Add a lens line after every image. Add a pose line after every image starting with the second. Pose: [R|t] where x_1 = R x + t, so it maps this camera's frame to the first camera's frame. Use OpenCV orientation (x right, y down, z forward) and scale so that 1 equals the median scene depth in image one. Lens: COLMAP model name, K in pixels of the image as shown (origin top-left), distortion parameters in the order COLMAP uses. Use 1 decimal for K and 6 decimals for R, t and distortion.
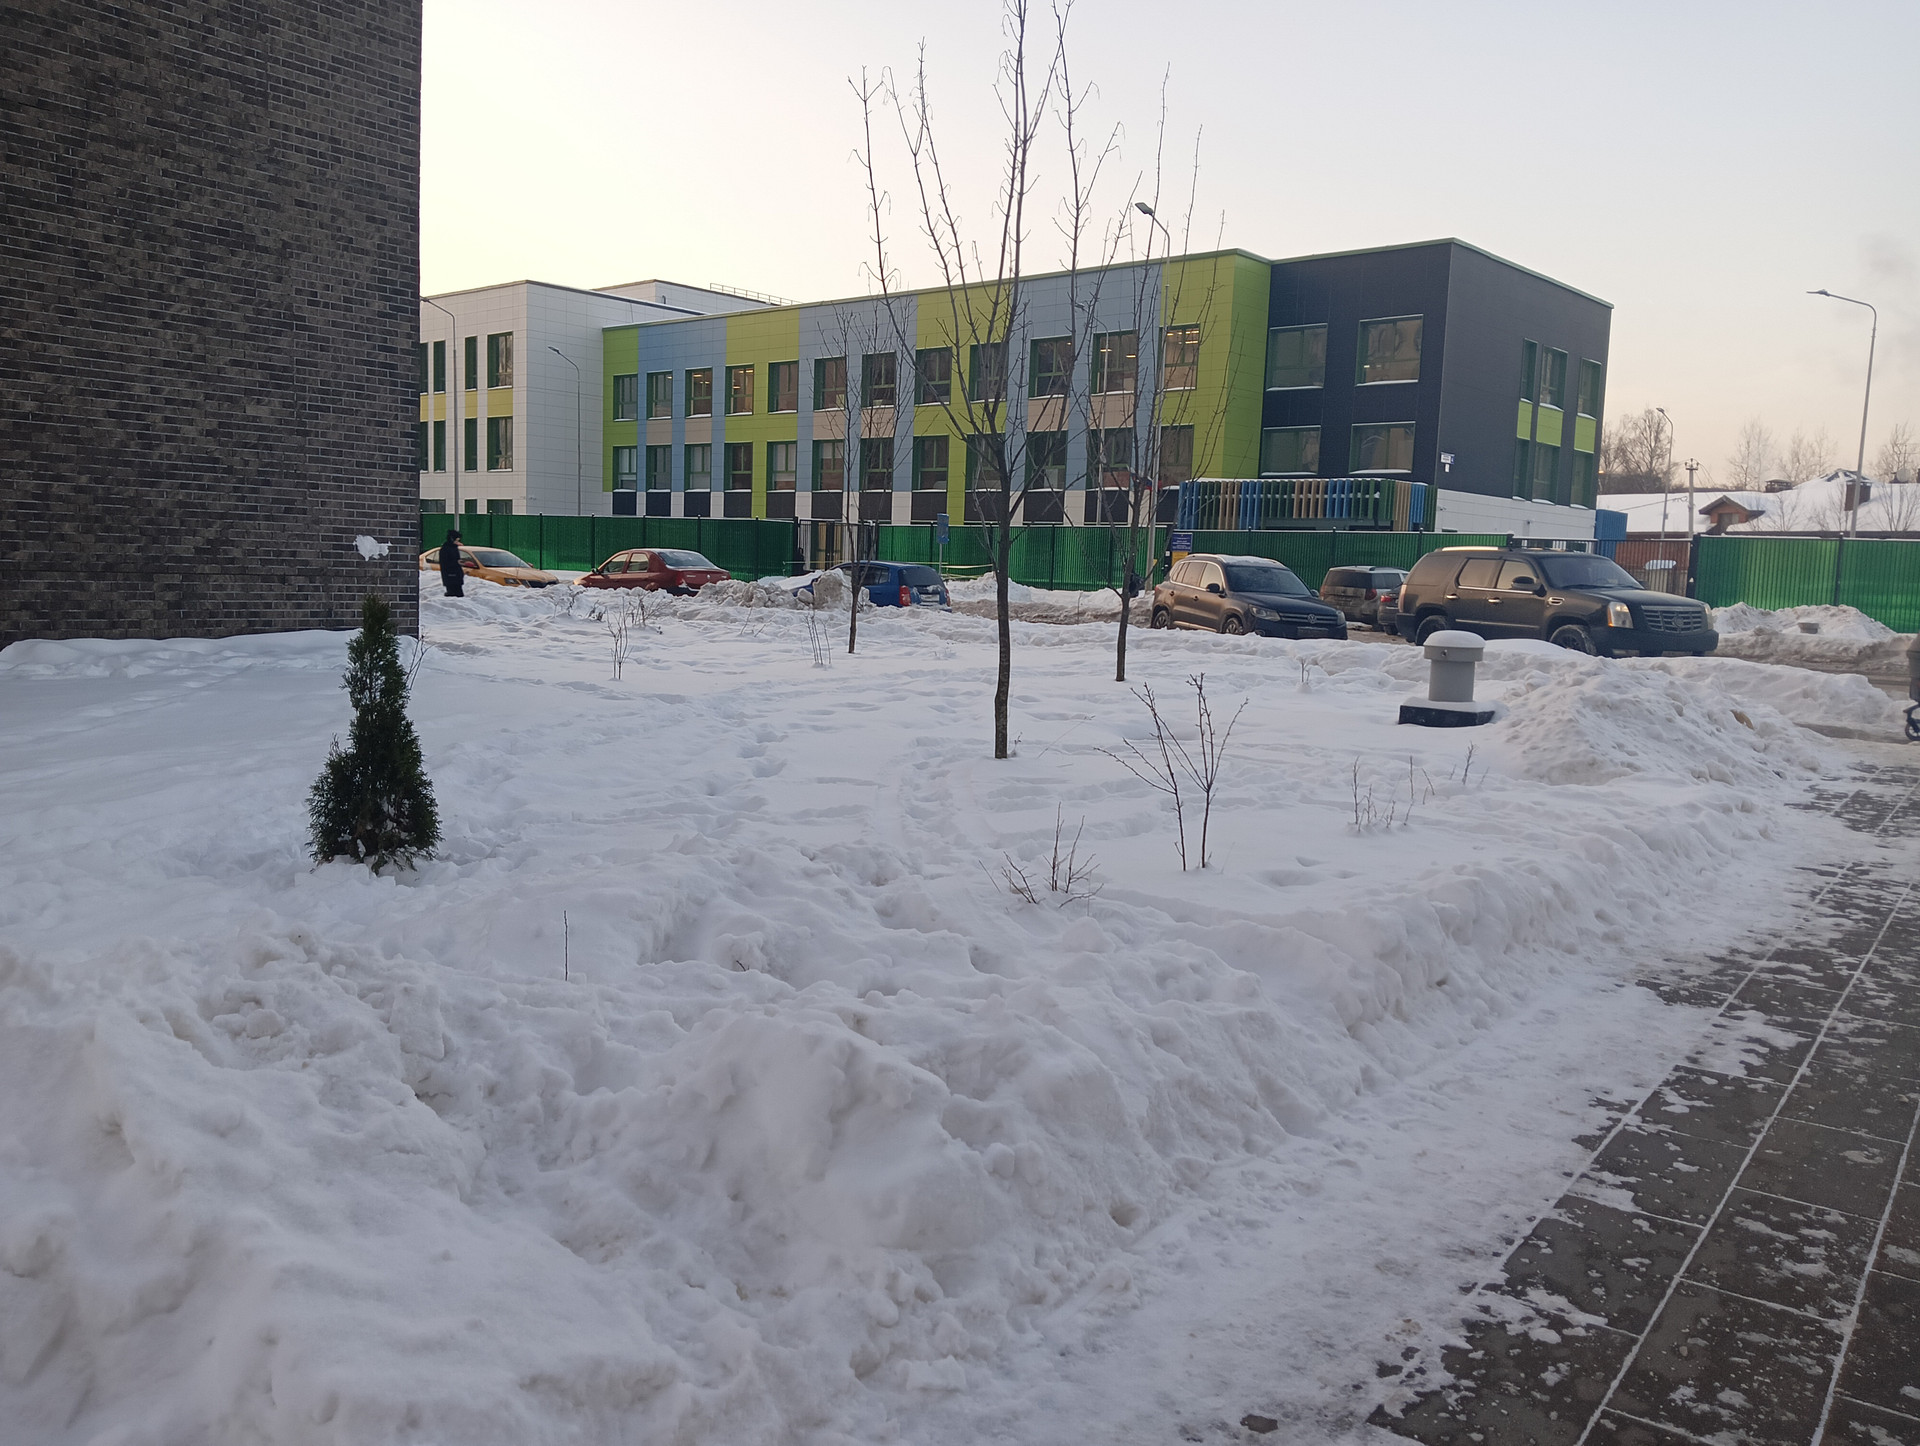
lens RADIAL K [[1561.7, 0, 933.2], [0, 1561.7, 749.3], [0, 0, 1]] dist [0.075632, -0.155139]
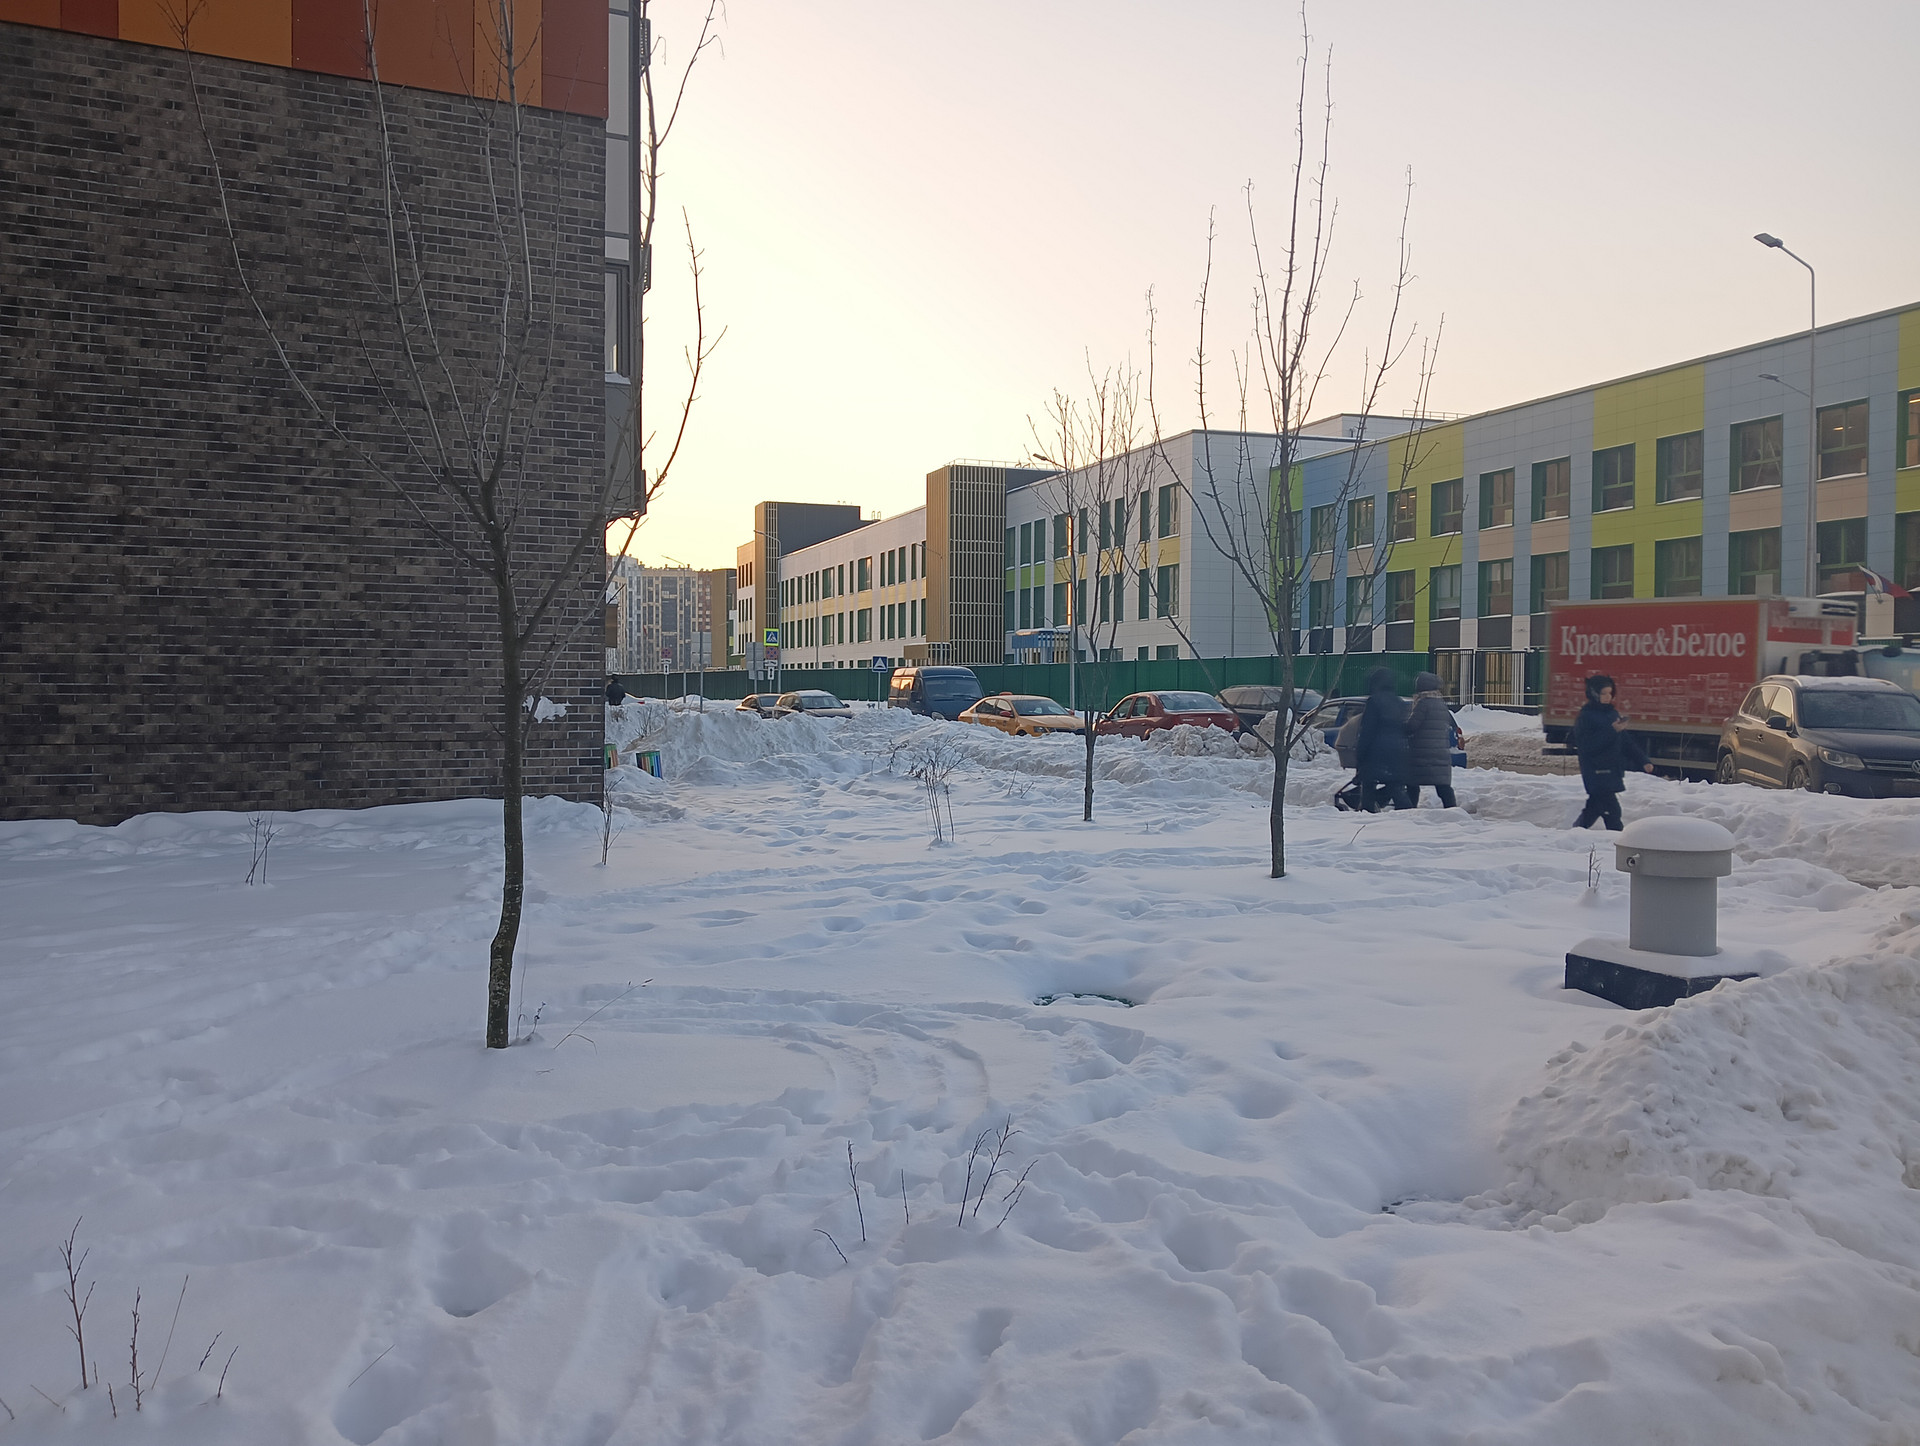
lens RADIAL K [[1507.5, 0, 960.0], [0, 1507.5, 723.0], [0, 0, 1]] dist [0.231559, -0.580893]
pose [[0.877003, -0.022080, -0.479978, 0.316293], [-0.028109, 0.994875, -0.097126, -0.042833], [0.479662, 0.098672, 0.871888, 0.365154]]
